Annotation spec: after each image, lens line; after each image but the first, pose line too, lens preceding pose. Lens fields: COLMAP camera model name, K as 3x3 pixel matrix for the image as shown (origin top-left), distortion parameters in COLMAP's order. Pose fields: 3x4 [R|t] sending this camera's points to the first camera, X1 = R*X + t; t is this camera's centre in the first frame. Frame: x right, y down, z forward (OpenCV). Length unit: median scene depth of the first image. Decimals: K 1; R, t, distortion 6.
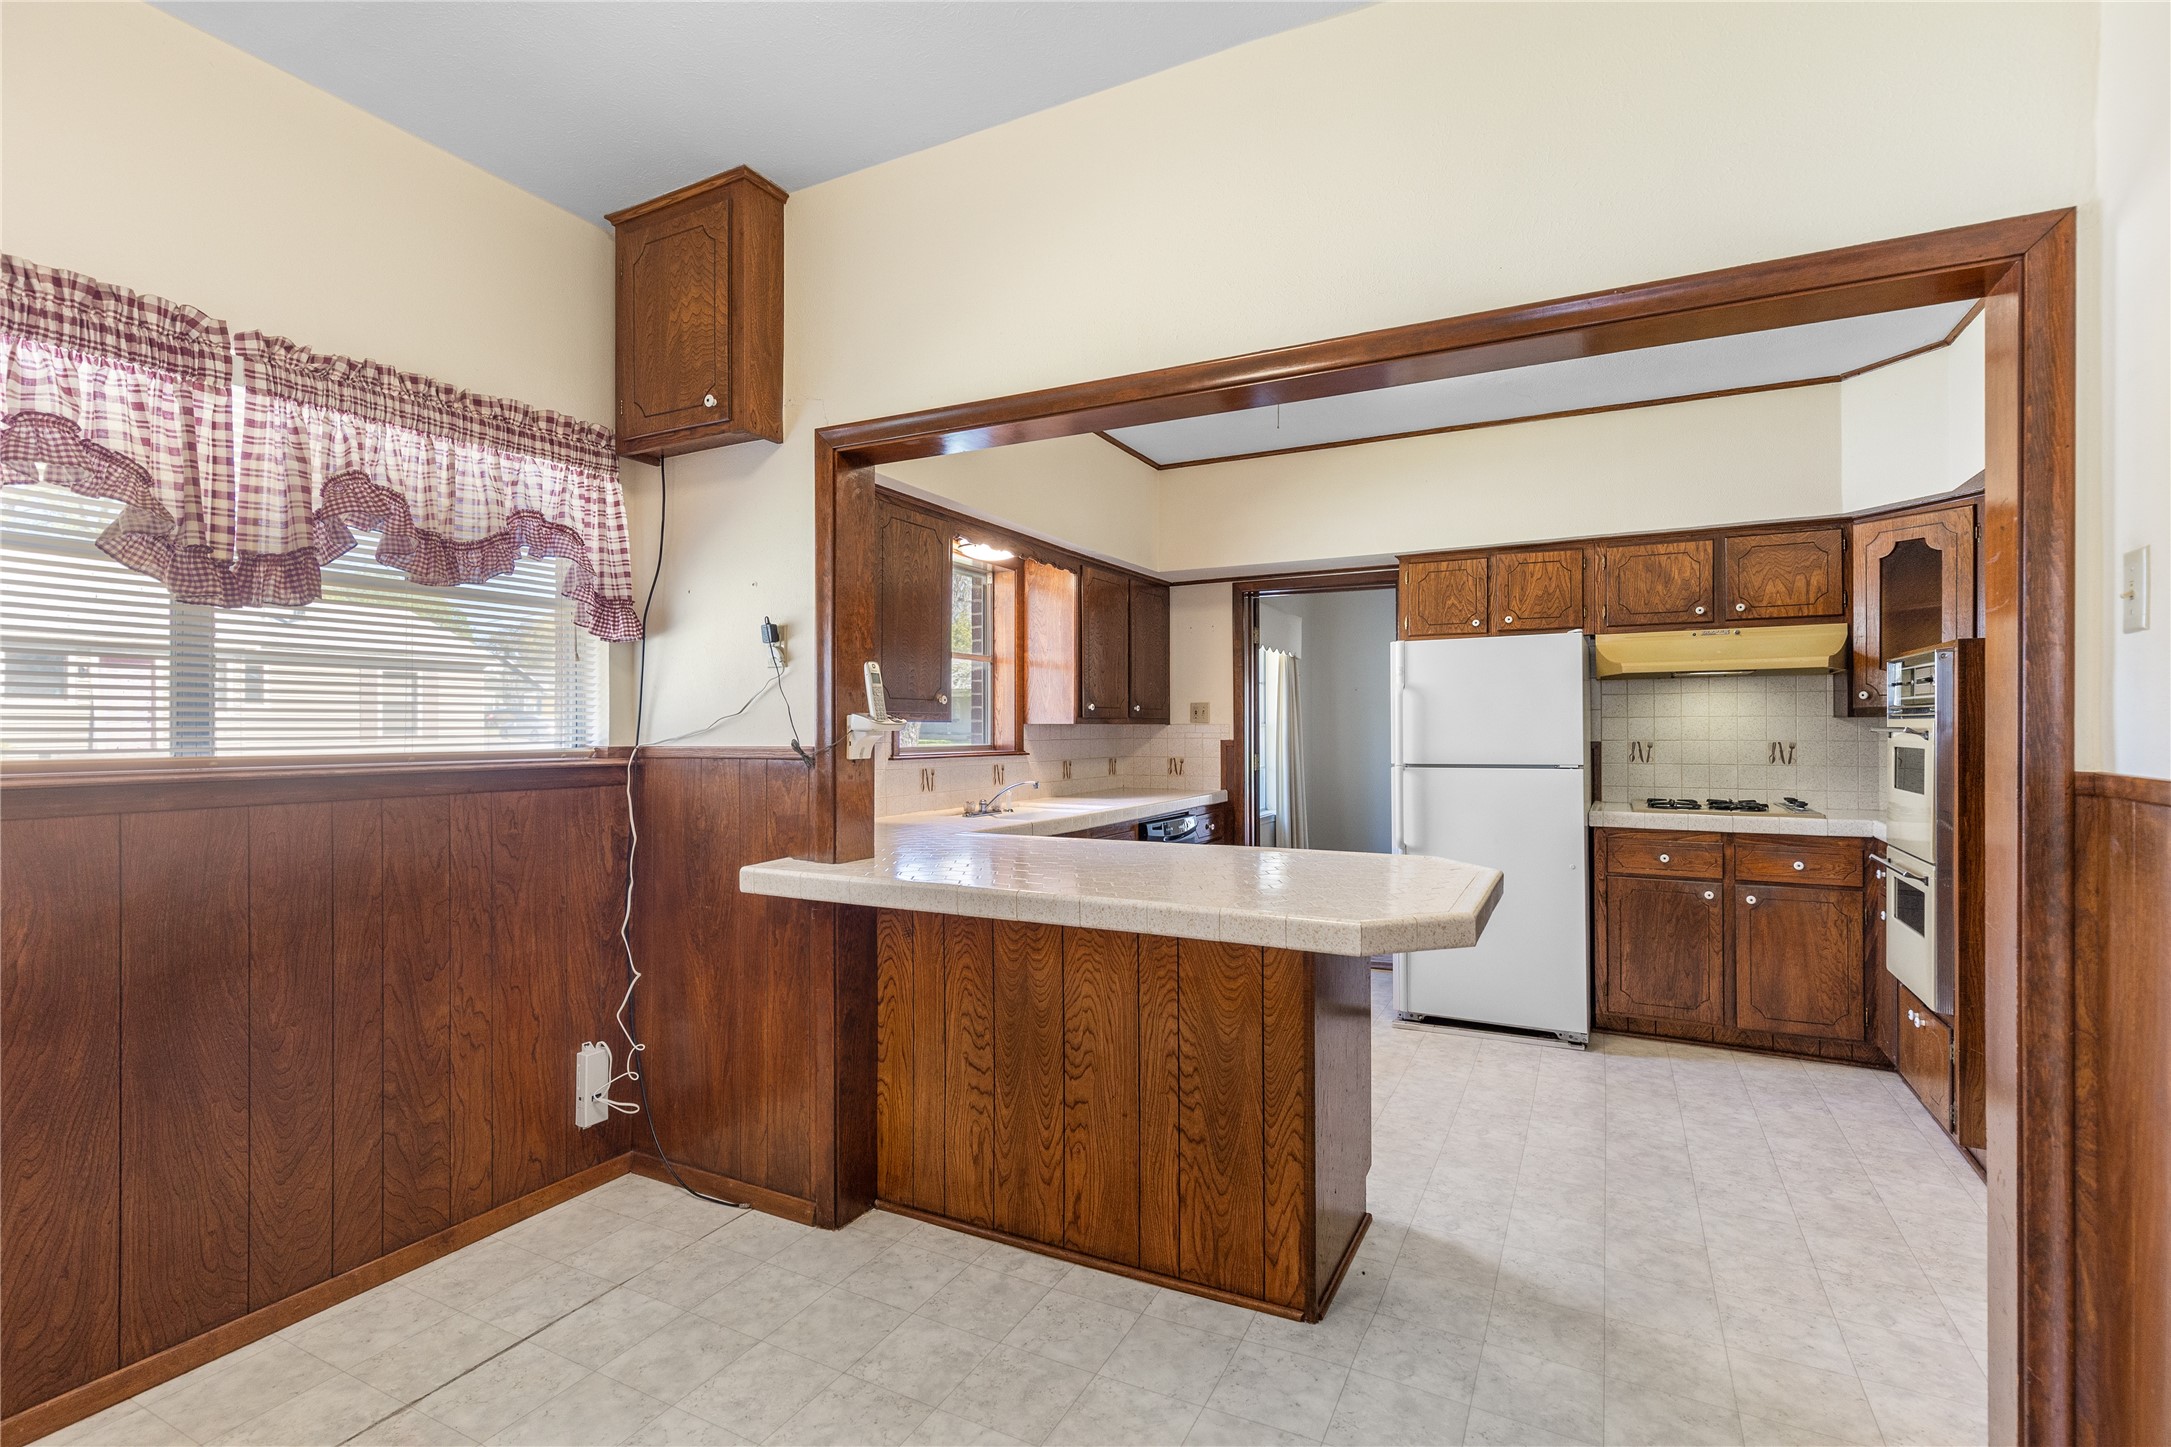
lens RADIAL K [[991.9, 0, 1090.8], [0, 991.9, 731.9], [0, 0, 1]] dist [0.003833, -0.000923]
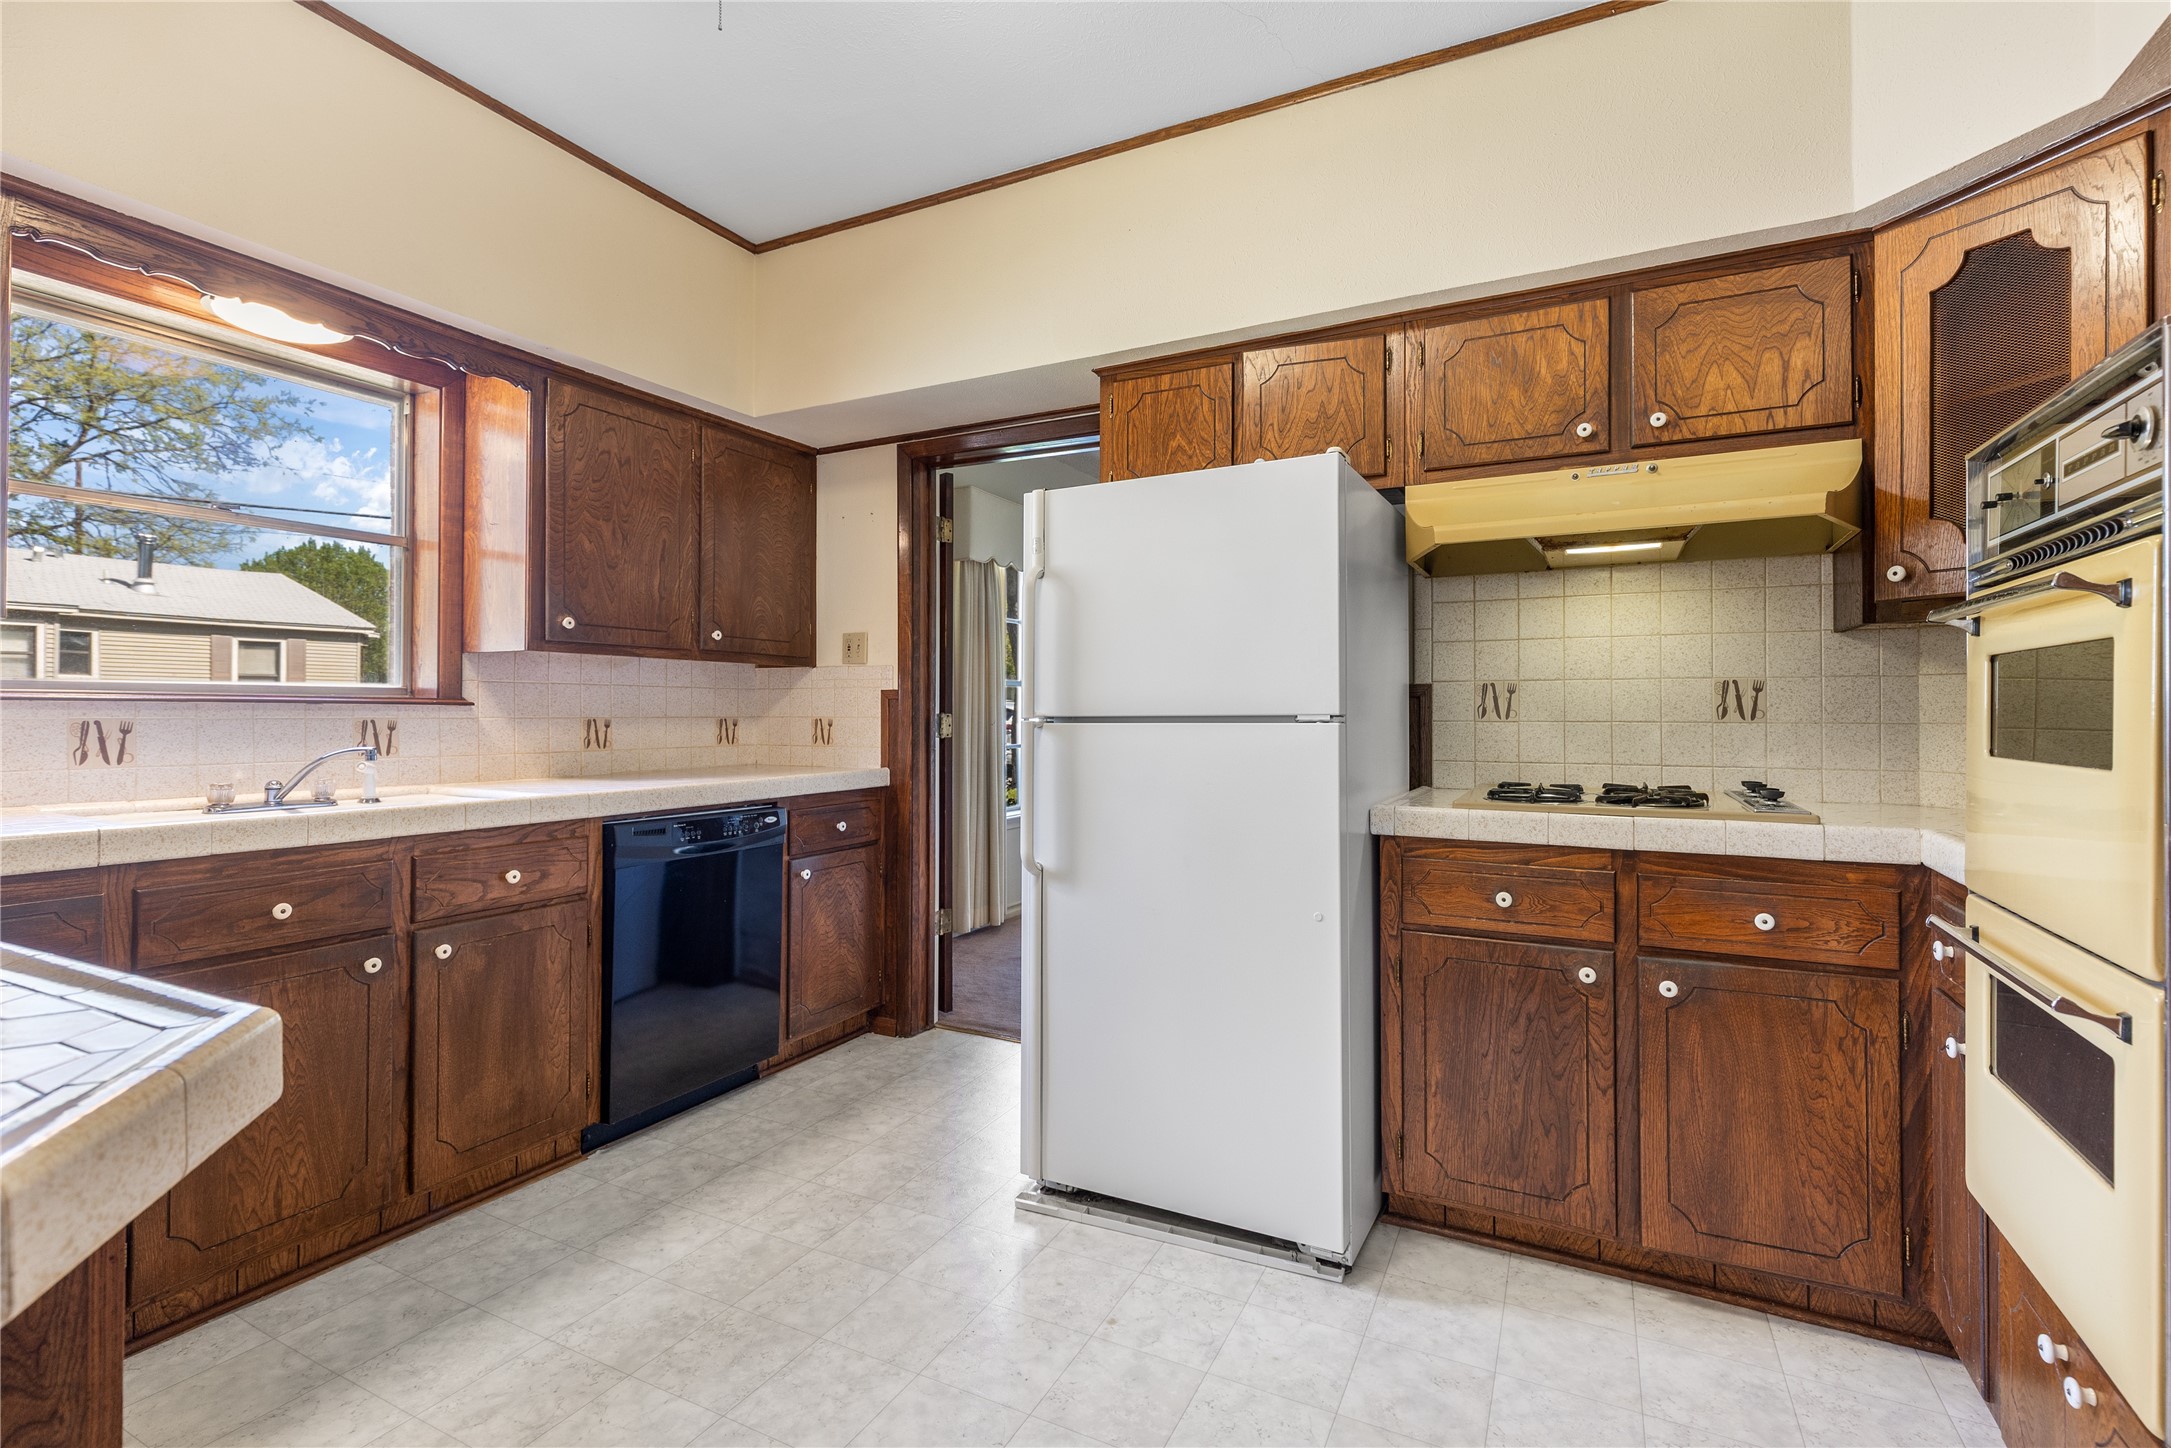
lens RADIAL K [[991.9, 0, 1085.2], [0, 991.9, 711.5], [0, 0, 1]] dist [0.003833, -0.000923]
pose [[0.999979, 0.003853, 0.005156, 0.353729], [-0.003827, 0.999980, -0.005001, 0.033755], [-0.005175, 0.004982, 0.999974, 0.483213]]
